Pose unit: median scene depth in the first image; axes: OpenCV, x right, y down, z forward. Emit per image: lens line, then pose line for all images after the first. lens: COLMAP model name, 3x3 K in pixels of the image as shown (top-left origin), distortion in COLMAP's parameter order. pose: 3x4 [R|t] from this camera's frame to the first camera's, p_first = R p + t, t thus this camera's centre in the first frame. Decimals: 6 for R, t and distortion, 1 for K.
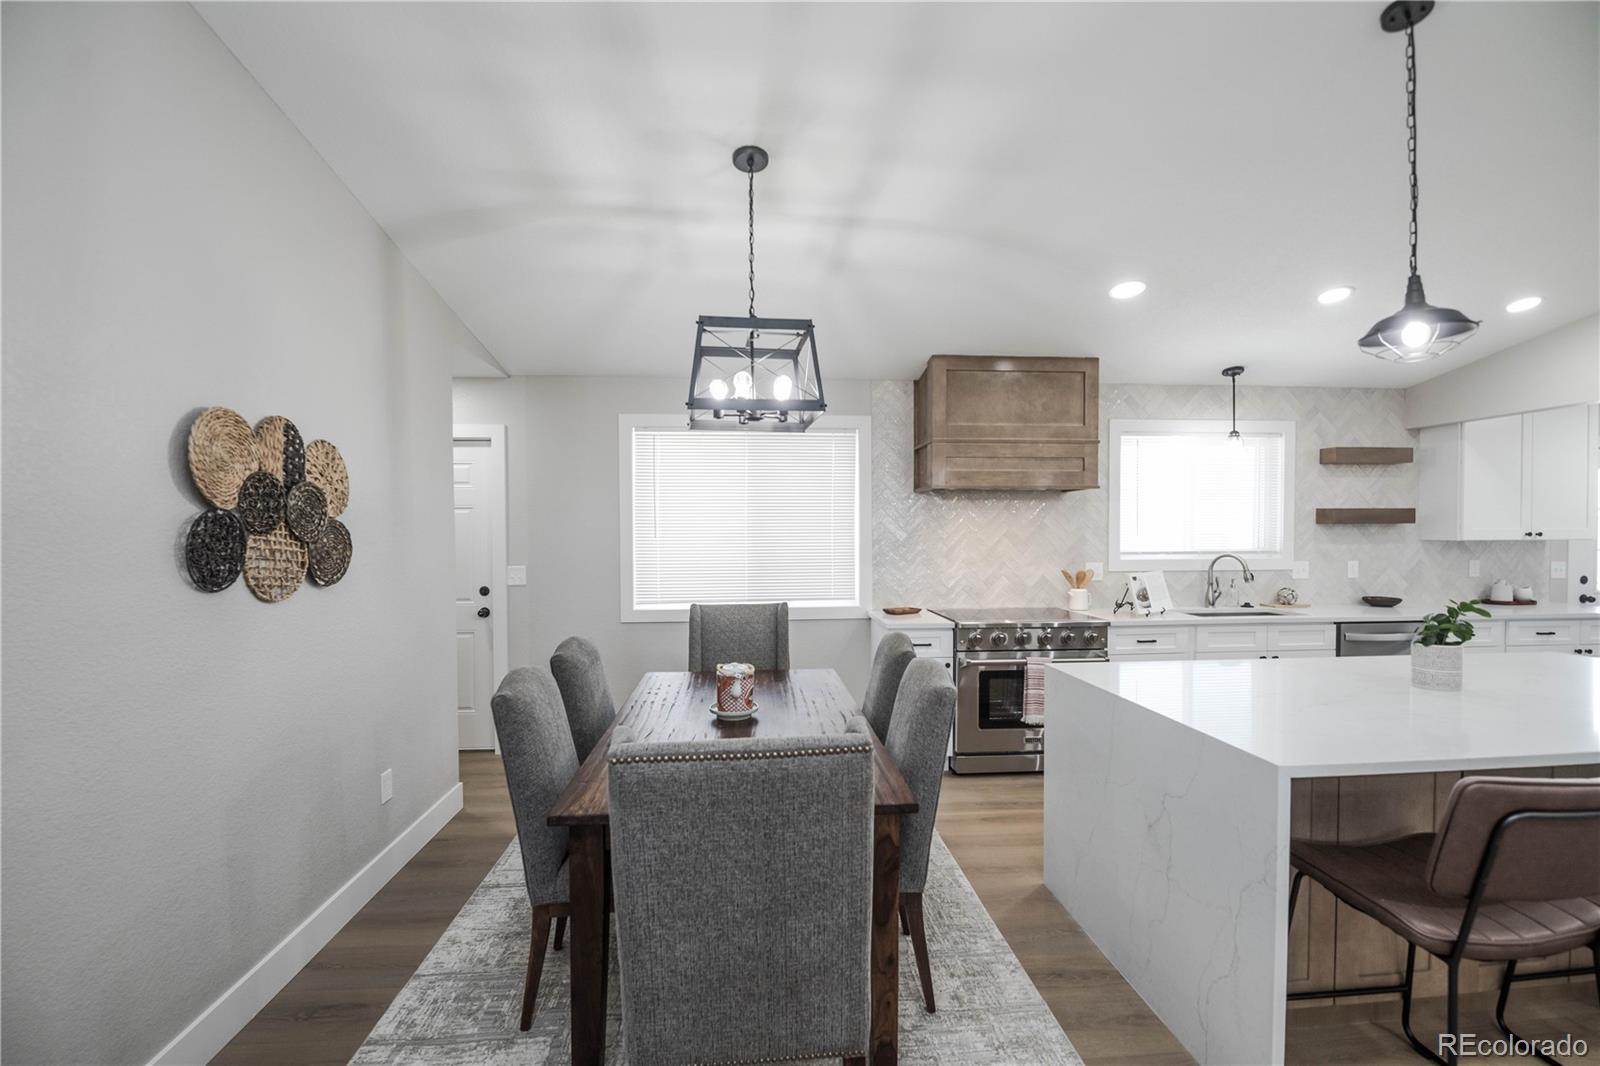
lens RADIAL K [[703.9, 0, 797.5], [0, 703.9, 542.9], [0, 0, 1]] dist [0.000372, -0.009574]
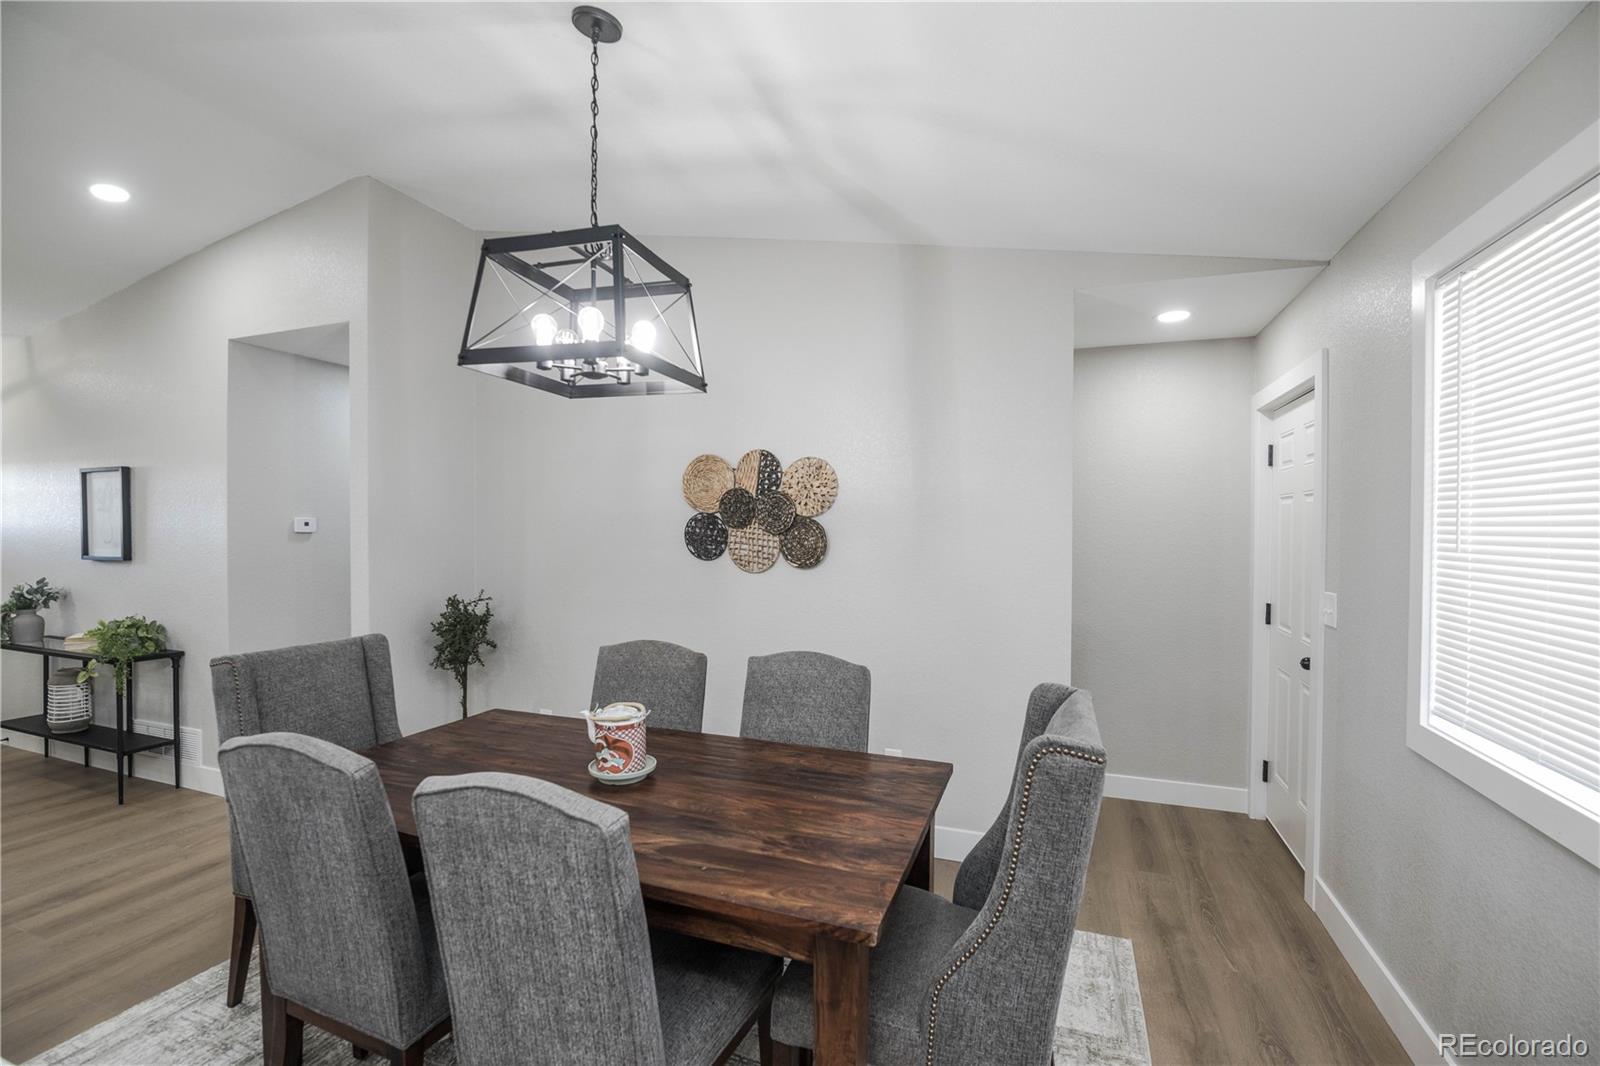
lens RADIAL K [[703.1, 0, 803.9], [0, 703.1, 533.1], [0, 0, 1]] dist [-0.002009, -0.007989]
pose [[-0.411635, 0.010015, -0.911294, 0.302872], [-0.022257, 0.999531, 0.021038, -0.018564], [0.911077, 0.028943, -0.411219, 0.880502]]
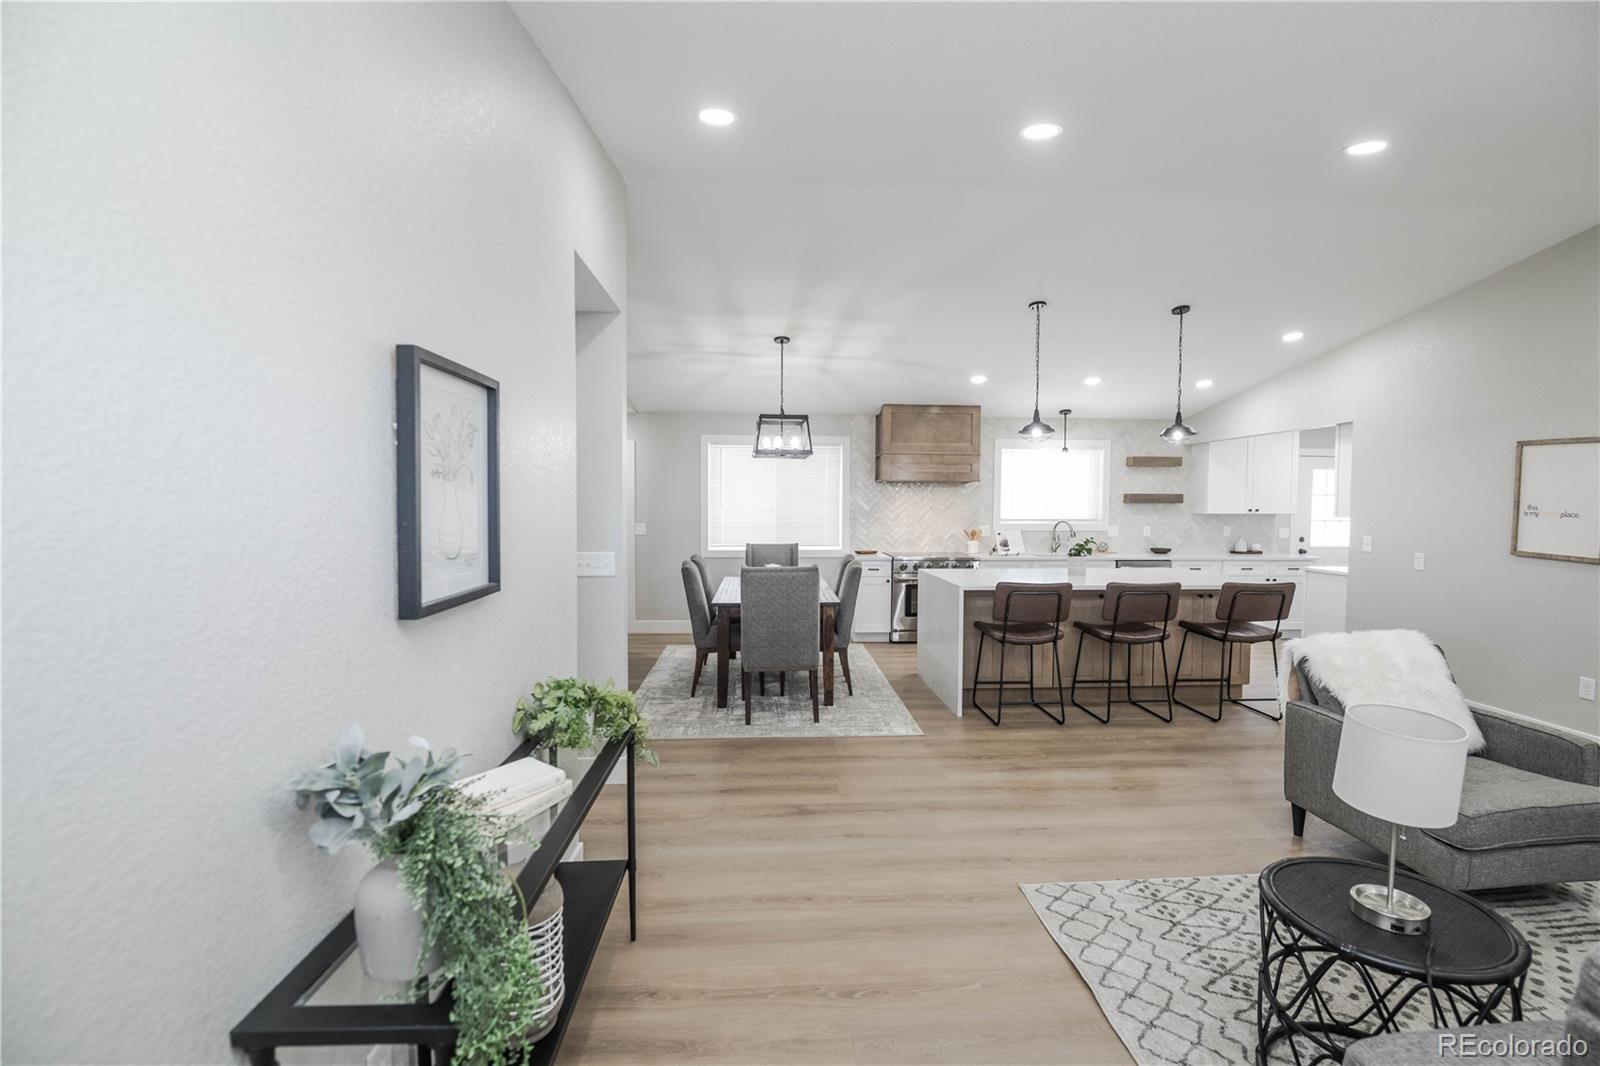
lens RADIAL K [[703.1, 0, 803.9], [0, 703.1, 533.1], [0, 0, 1]] dist [-0.002009, -0.007989]
pose [[0.999809, 0.009646, -0.017025, 0.028266], [-0.009209, 0.999632, 0.025530, 0.008930], [0.017265, -0.025369, 0.999529, -0.734492]]
